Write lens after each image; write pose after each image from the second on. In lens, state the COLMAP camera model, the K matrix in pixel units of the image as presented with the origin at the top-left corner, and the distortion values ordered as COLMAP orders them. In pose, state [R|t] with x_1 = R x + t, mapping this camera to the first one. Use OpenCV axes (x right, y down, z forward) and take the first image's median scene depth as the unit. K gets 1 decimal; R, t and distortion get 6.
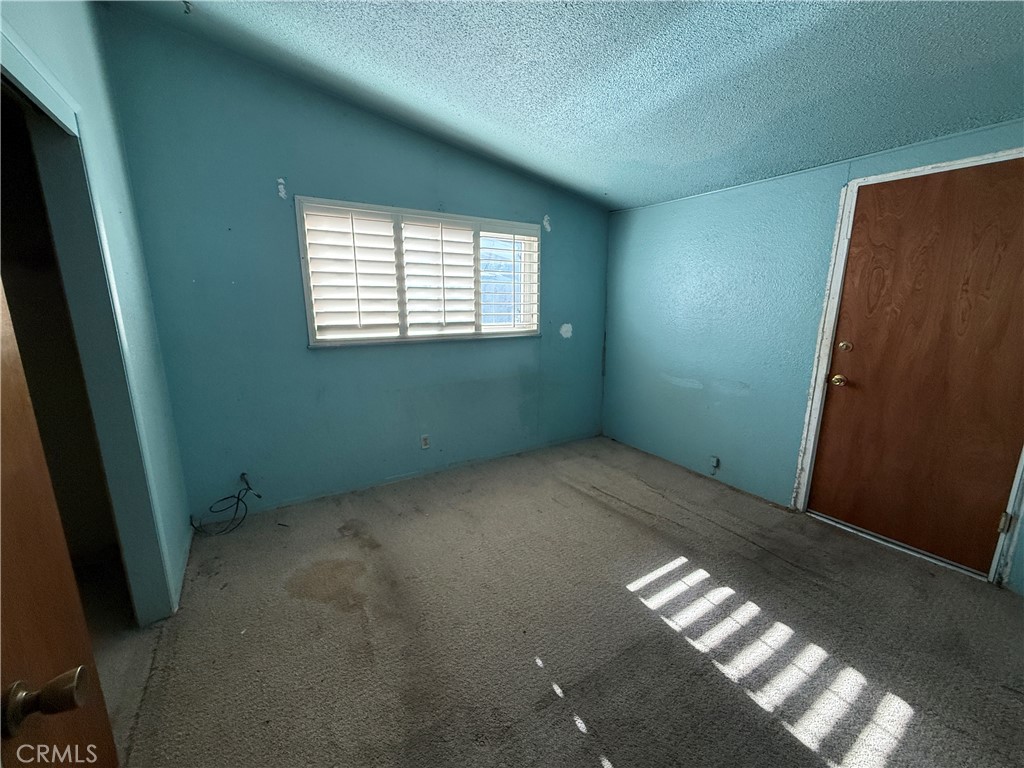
lens RADIAL K [[411.4, 0, 512.9], [0, 411.4, 384.3], [0, 0, 1]] dist [0.001532, -0.000324]
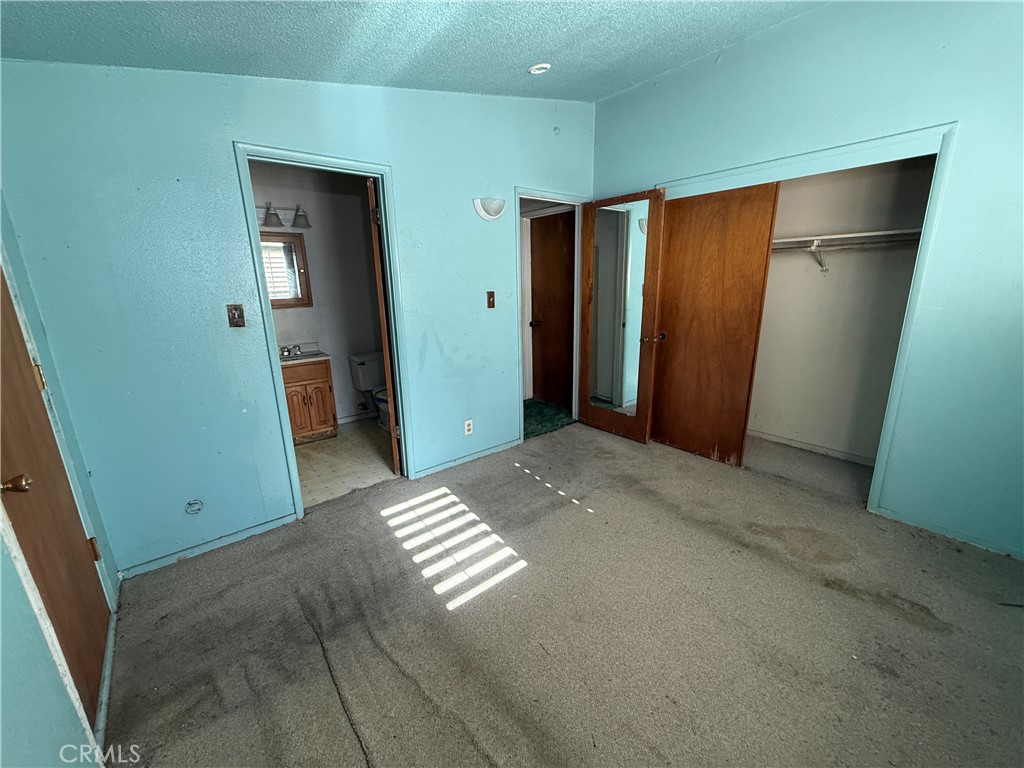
lens RADIAL K [[411.4, 0, 512.3], [0, 411.4, 383.8], [0, 0, 1]] dist [0.001532, -0.000324]
pose [[-0.992731, 0.044797, -0.111706, 0.419407], [-0.008715, 0.898955, 0.437955, -0.360580], [0.120037, 0.435745, -0.892030, 1.759508]]
